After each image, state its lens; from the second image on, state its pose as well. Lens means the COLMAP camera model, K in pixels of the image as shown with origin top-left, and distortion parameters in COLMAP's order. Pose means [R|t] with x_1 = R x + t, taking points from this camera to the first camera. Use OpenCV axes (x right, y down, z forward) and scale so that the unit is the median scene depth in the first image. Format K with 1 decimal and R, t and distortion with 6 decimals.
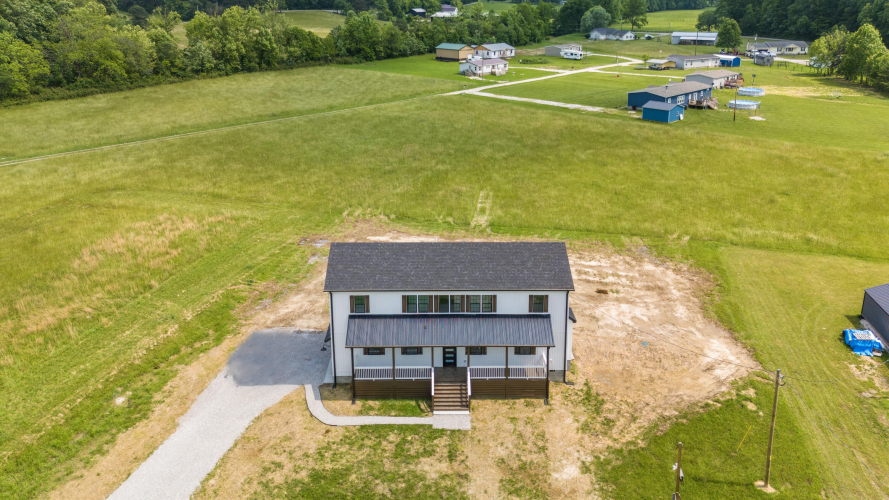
lens RADIAL K [[663.7, 0, 444.5], [0, 663.7, 250.0], [0, 0, 1]] dist [0.067013, -0.066518]
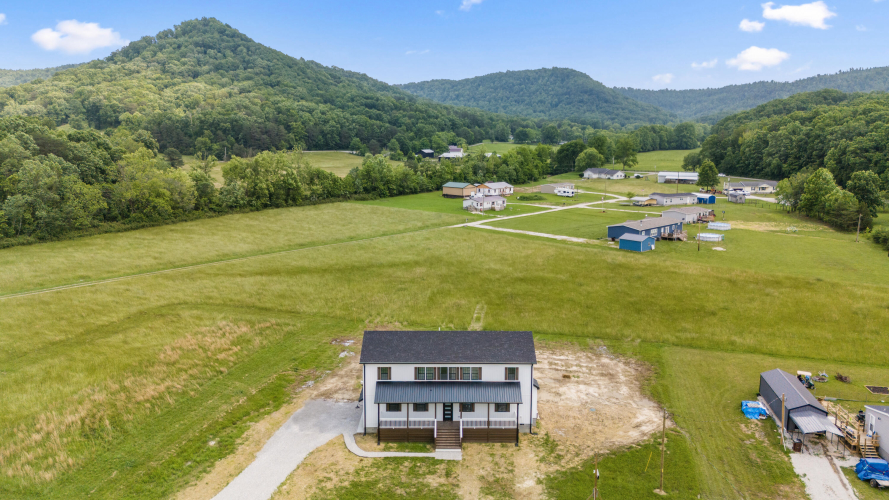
lens RADIAL K [[663.7, 0, 444.5], [0, 663.7, 250.0], [0, 0, 1]] dist [0.067013, -0.066518]
pose [[0.999937, 0.002539, -0.010920, 0.010305], [-0.004579, 0.981560, -0.191098, 0.061653], [0.010233, 0.191136, 0.981510, -0.292821]]
